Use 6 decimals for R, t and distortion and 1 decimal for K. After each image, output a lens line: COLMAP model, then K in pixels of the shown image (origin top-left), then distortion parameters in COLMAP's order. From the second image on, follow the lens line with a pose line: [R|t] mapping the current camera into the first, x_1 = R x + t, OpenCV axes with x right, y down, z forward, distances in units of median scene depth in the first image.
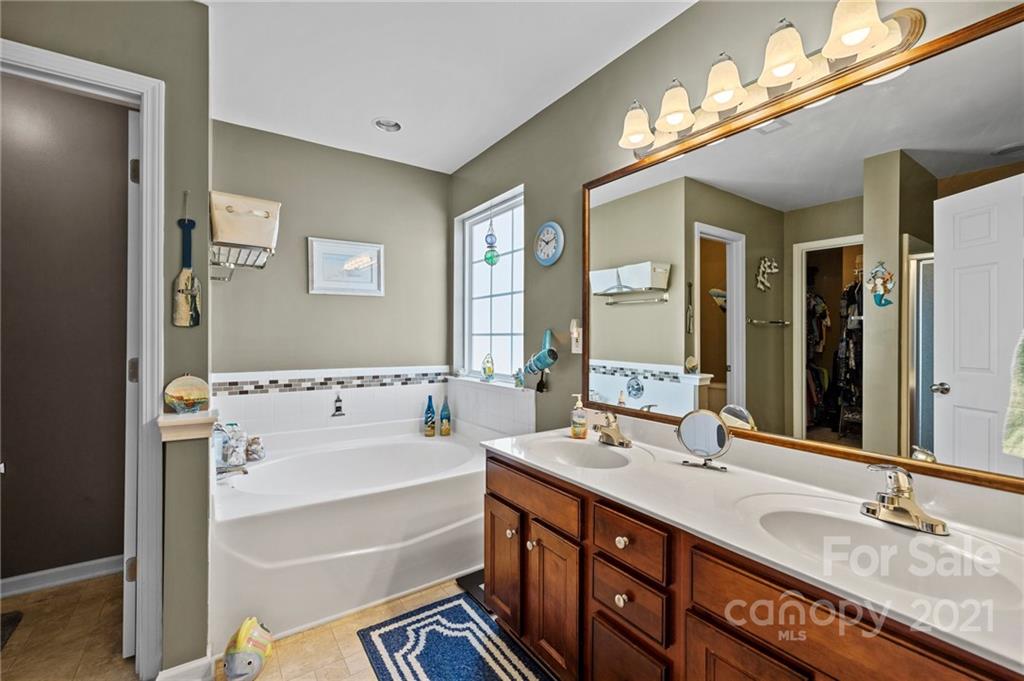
lens RADIAL K [[432.5, 0, 512.2], [0, 432.5, 338.8], [0, 0, 1]] dist [0.001617, 0.000089]
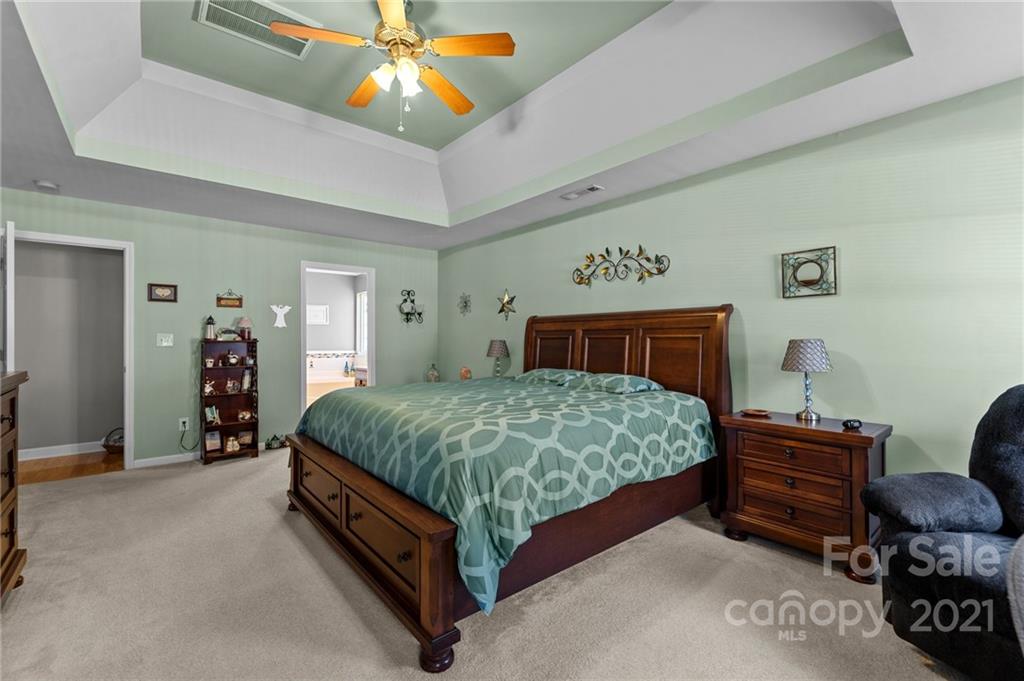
lens RADIAL K [[432.5, 0, 503.2], [0, 432.5, 342.9], [0, 0, 1]] dist [0.001617, 0.000089]
pose [[0.995702, 0.001217, 0.092605, 0.509868], [-0.001259, 0.999999, 0.000390, 0.014260], [-0.092604, -0.000505, 0.995703, -1.695959]]
